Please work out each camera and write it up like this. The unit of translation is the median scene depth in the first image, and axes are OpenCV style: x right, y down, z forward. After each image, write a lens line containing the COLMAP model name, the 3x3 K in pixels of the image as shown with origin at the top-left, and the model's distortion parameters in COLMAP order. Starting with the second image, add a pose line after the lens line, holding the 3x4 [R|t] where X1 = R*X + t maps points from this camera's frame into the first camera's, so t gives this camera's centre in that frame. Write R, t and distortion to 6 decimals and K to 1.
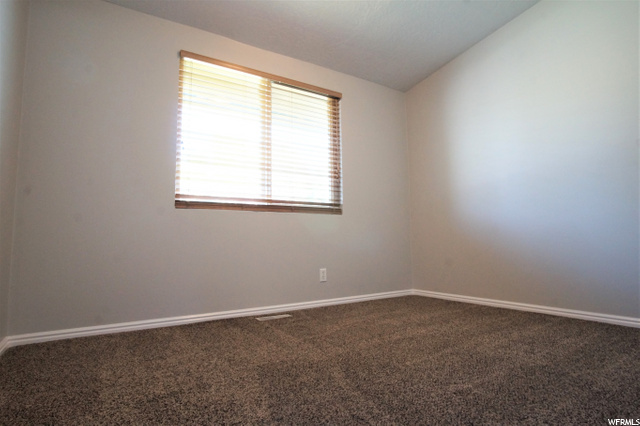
lens RADIAL K [[387.8, 0, 320.1], [0, 387.8, 202.4], [0, 0, 1]] dist [-0.030724, -0.000080]
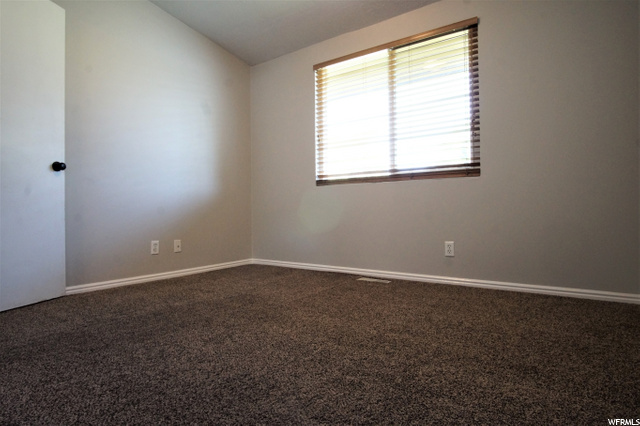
lens RADIAL K [[357.7, 0, 317.9], [0, 357.7, 209.9], [0, 0, 1]] dist [-0.029534, 0.000251]
pose [[0.317030, 0.004366, -0.948405, 0.687232], [0.101250, 0.994119, 0.038421, 0.042011], [0.942995, -0.108207, 0.314724, 0.497111]]
